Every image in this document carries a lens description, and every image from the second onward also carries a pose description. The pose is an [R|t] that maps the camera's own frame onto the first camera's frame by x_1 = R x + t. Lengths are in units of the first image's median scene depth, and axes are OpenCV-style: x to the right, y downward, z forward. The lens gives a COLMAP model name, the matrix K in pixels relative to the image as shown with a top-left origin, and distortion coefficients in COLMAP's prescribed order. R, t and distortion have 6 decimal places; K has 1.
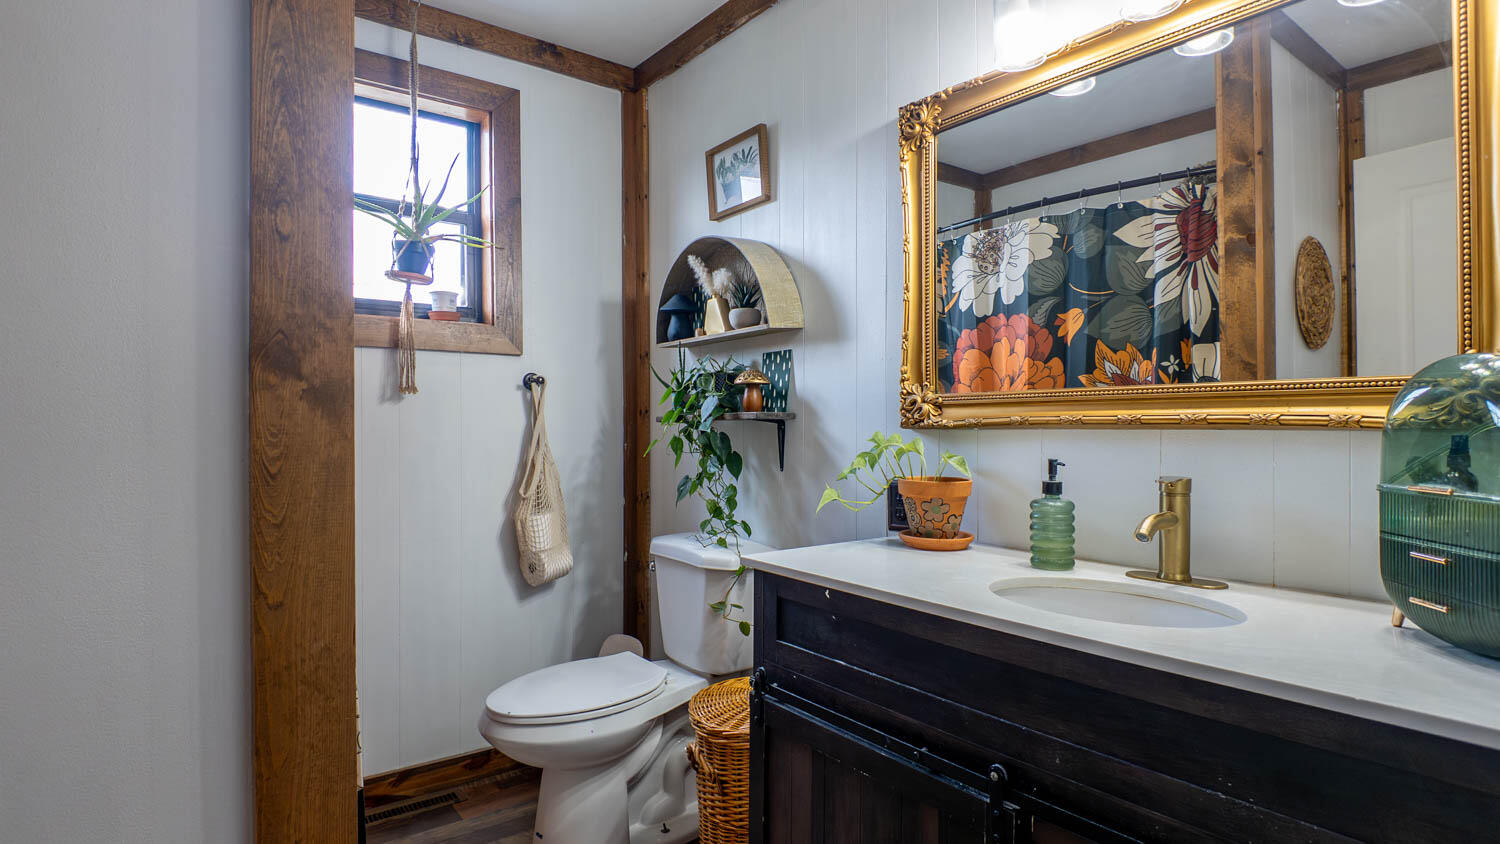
lens RADIAL K [[769.7, 0, 747.5], [0, 769.7, 421.0], [0, 0, 1]] dist [0.050354, -0.056485]
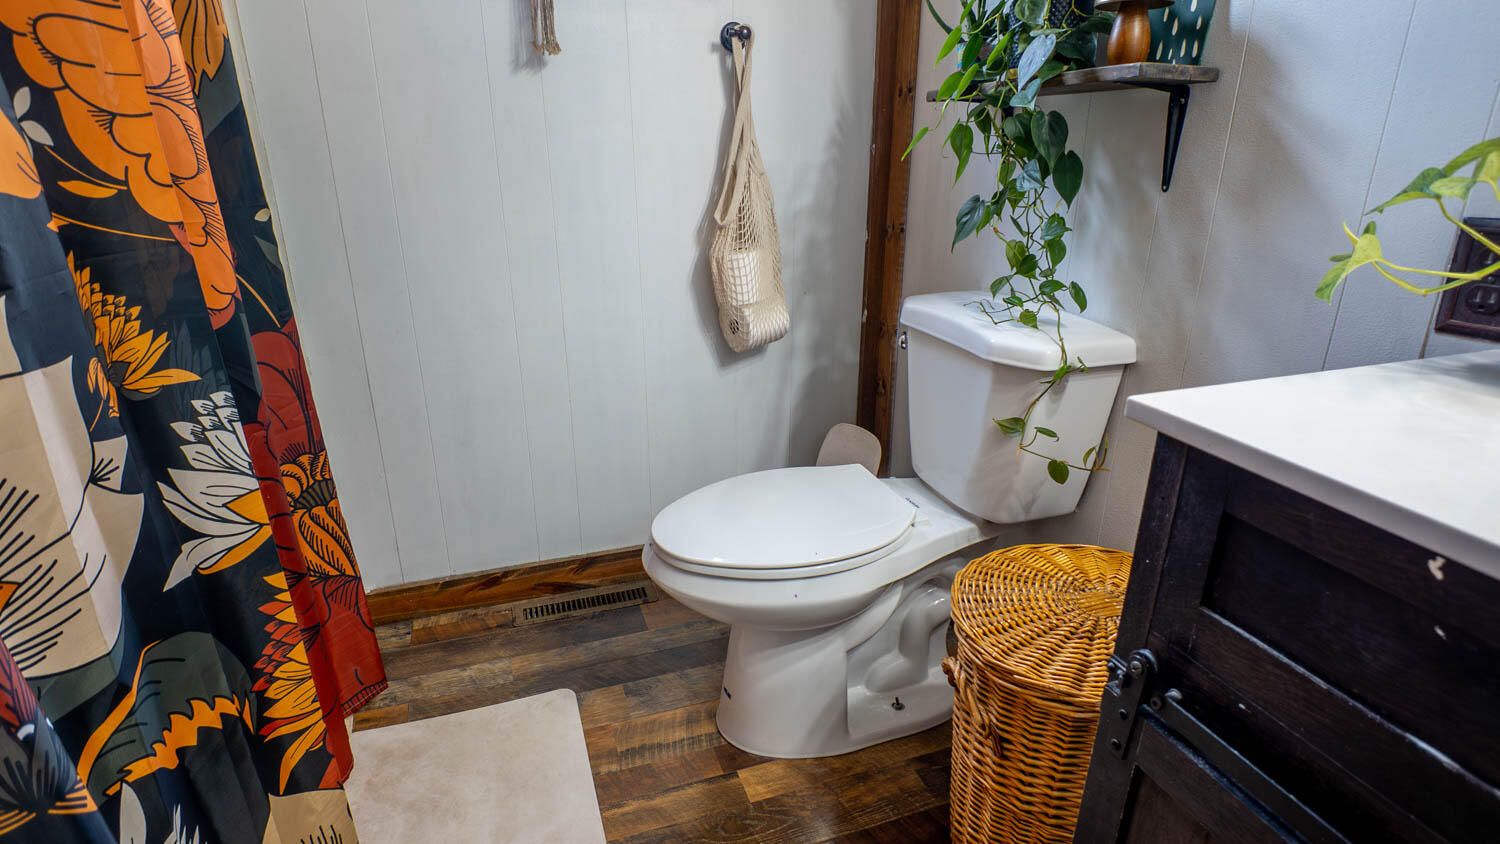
lens RADIAL K [[778.1, 0, 755.9], [0, 778.1, 424.7], [0, 0, 1]] dist [0.053673, -0.081079]
pose [[0.953261, 0.106963, -0.282581, -0.052920], [-0.004062, 0.939694, 0.341991, 0.033285], [0.302121, -0.324859, 0.896208, 0.386193]]
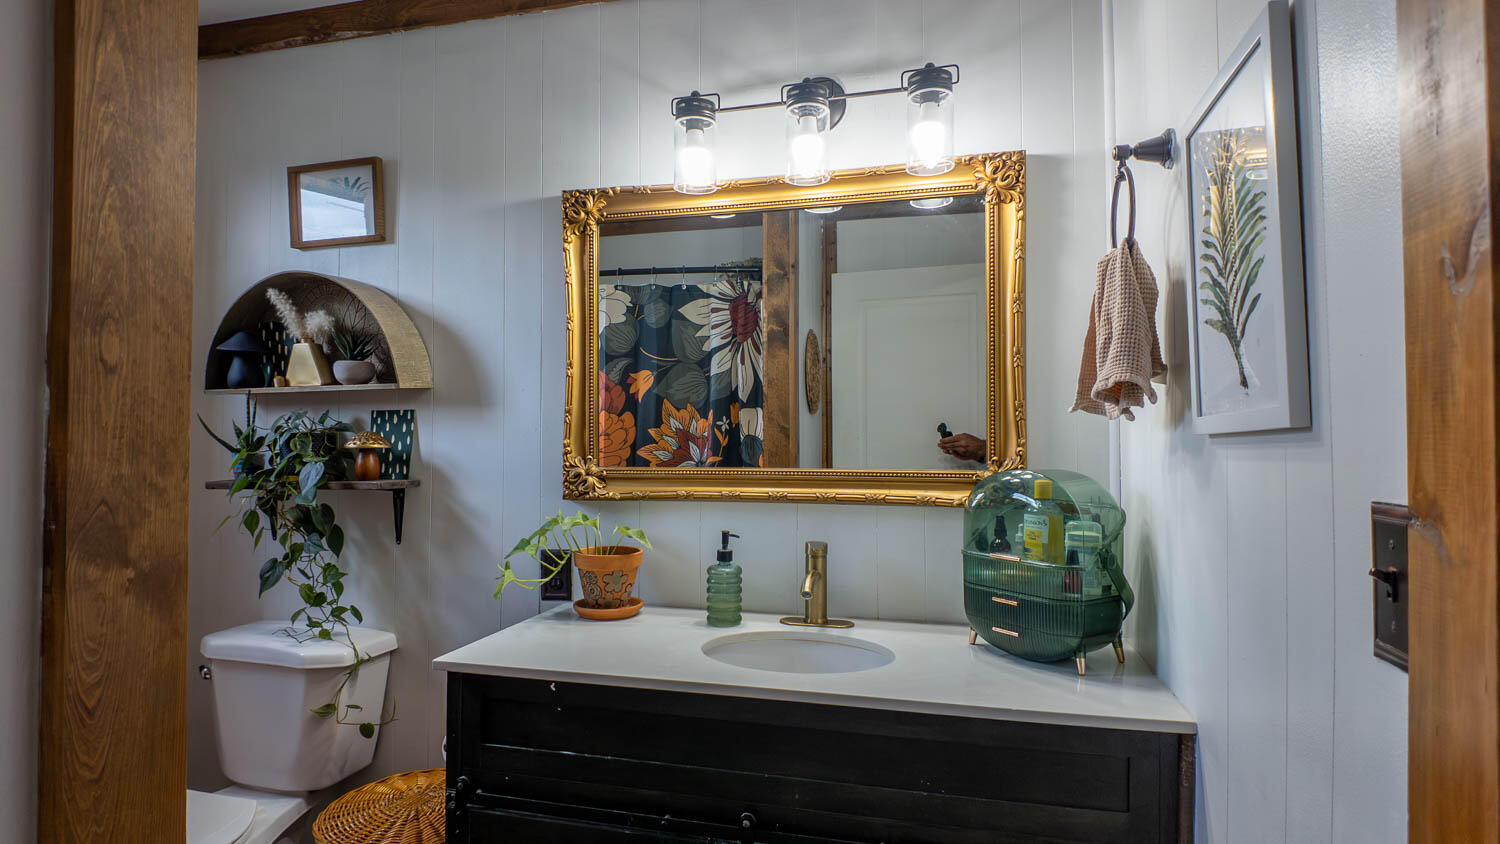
lens RADIAL K [[769.7, 0, 747.5], [0, 769.7, 421.0], [0, 0, 1]] dist [0.050354, -0.056485]
pose [[0.789634, 0.015273, 0.613389, -0.193046], [-0.001568, 0.999737, -0.022873, -0.058497], [-0.613577, 0.017100, 0.789450, 0.029844]]
